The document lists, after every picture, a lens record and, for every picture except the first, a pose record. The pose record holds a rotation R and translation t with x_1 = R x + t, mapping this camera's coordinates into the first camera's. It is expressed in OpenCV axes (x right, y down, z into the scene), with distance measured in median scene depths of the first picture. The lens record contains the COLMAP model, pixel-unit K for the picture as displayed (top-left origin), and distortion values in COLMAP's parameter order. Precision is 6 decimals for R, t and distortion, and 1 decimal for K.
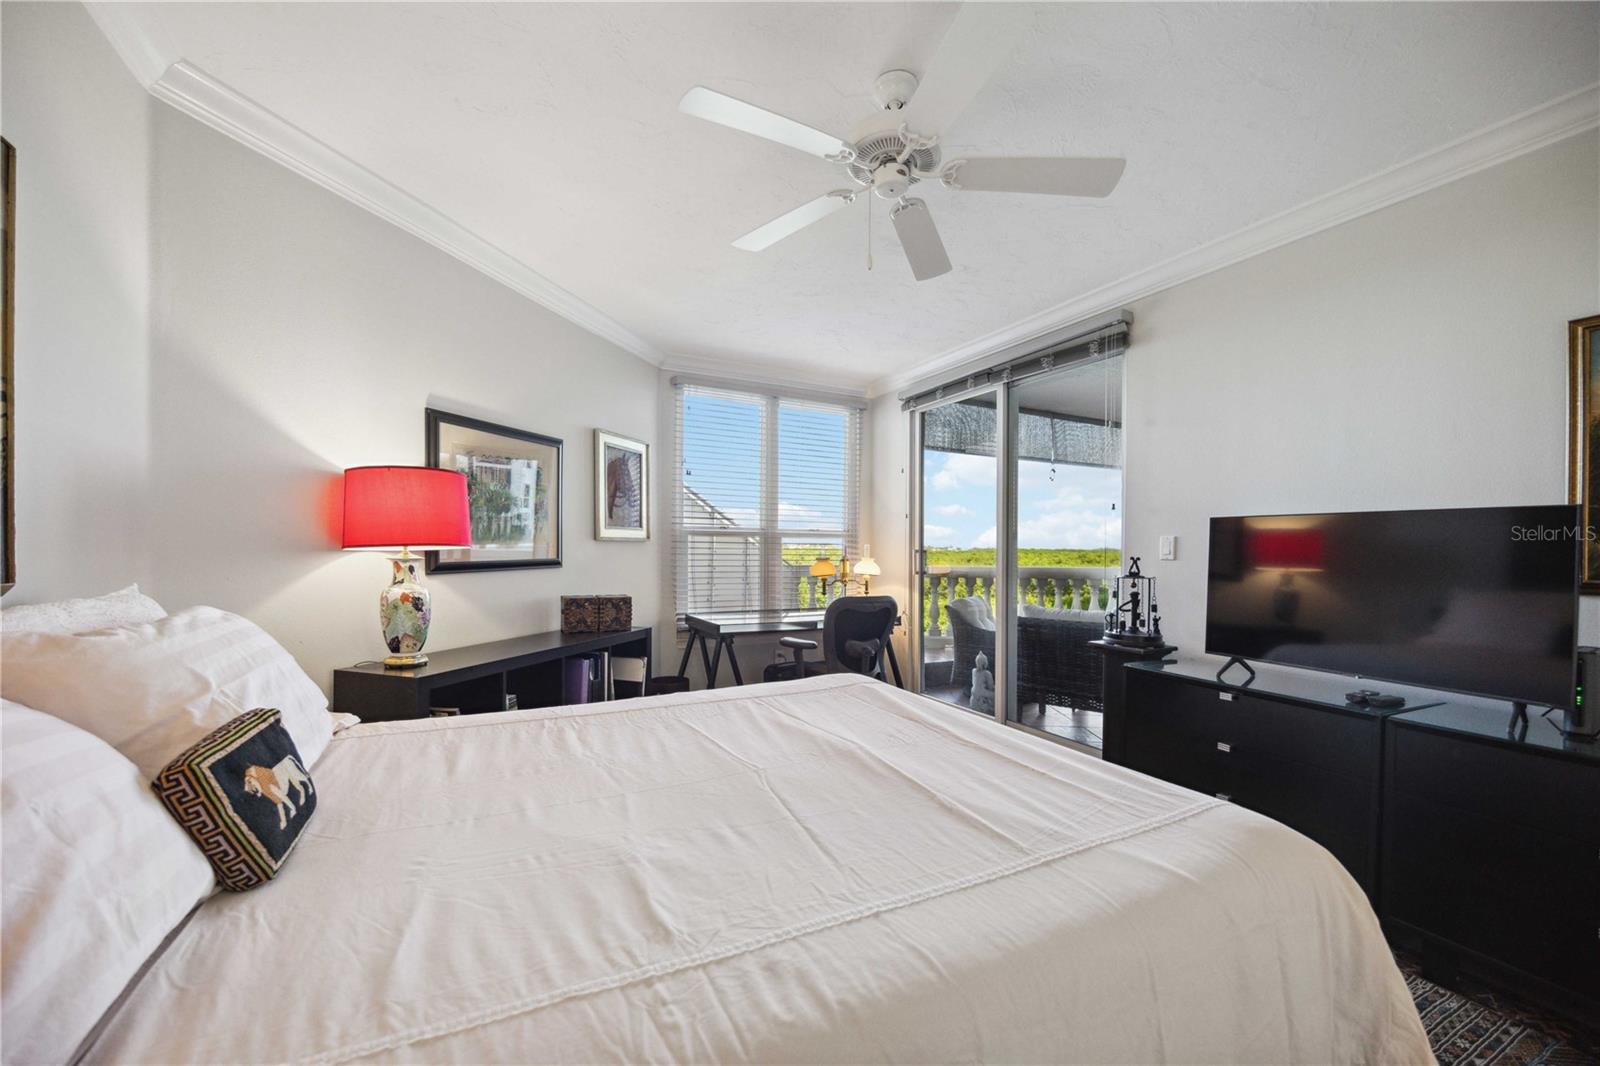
lens RADIAL K [[615.7, 0, 800.6], [0, 615.7, 549.5], [0, 0, 1]] dist [-0.001973, -0.000208]
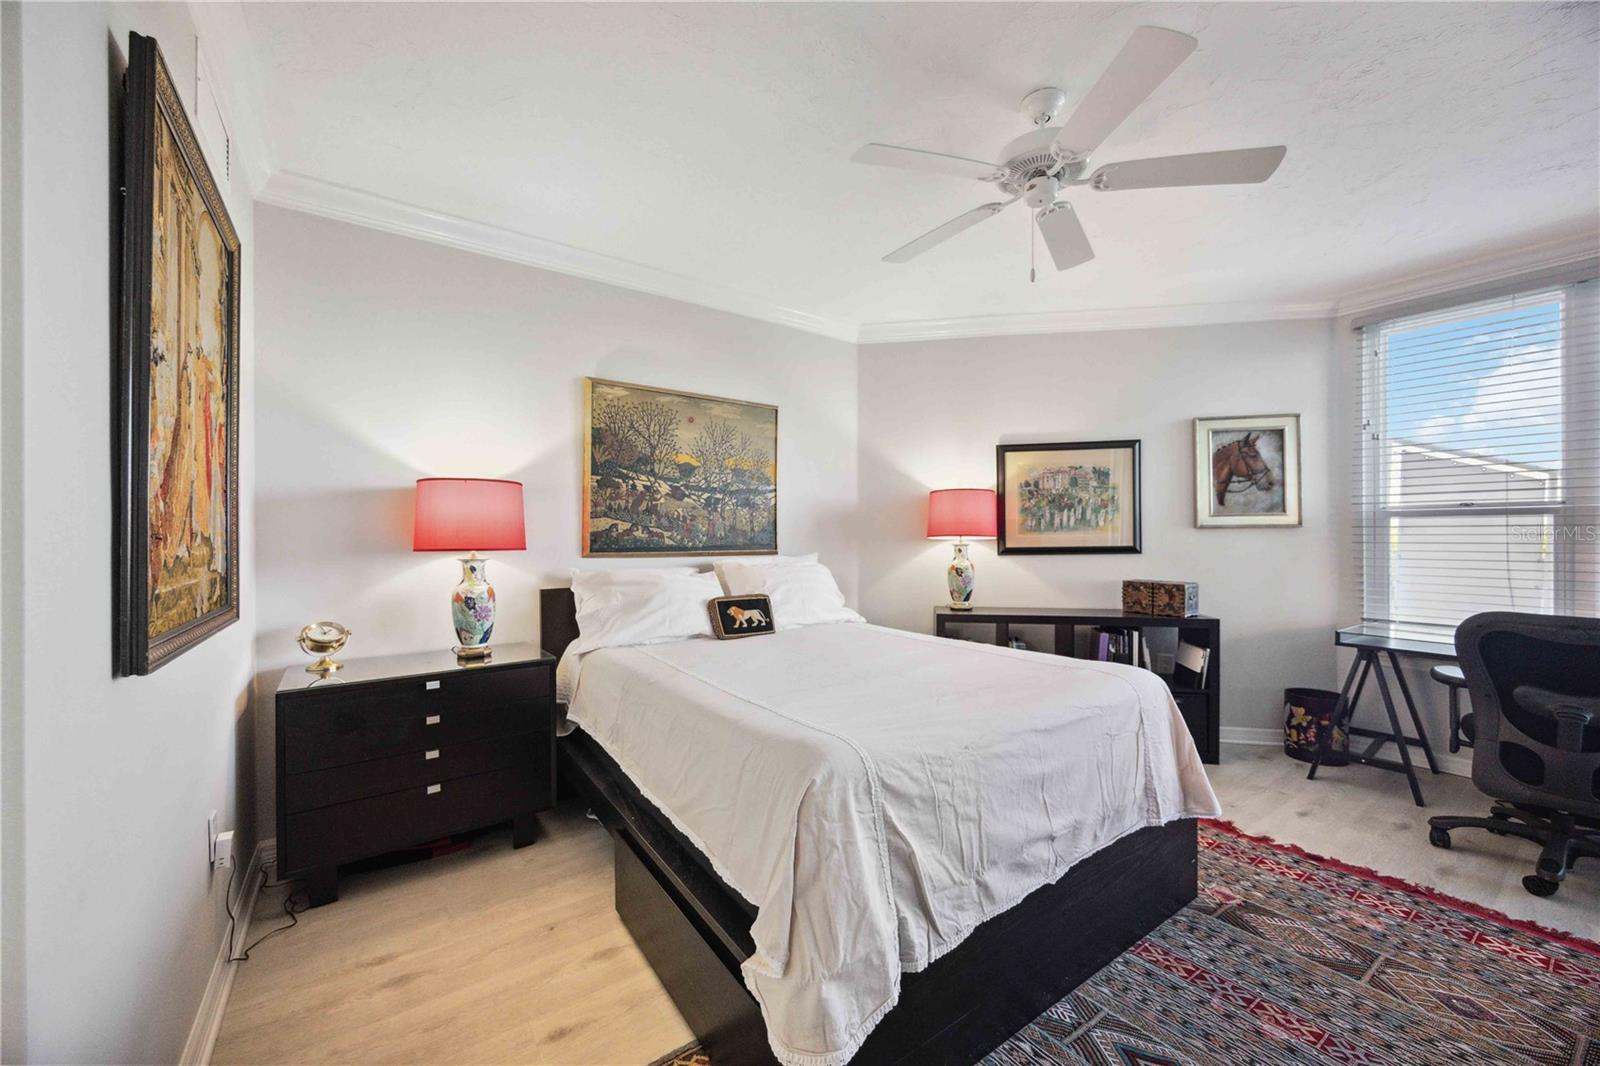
lens RADIAL K [[615.7, 0, 799.8], [0, 615.7, 526.8], [0, 0, 1]] dist [-0.001973, -0.000208]
pose [[0.158044, -0.019011, -0.987249, 0.583152], [0.004684, 0.999818, -0.018503, -0.002392], [0.987421, -0.001700, 0.158105, 0.200977]]
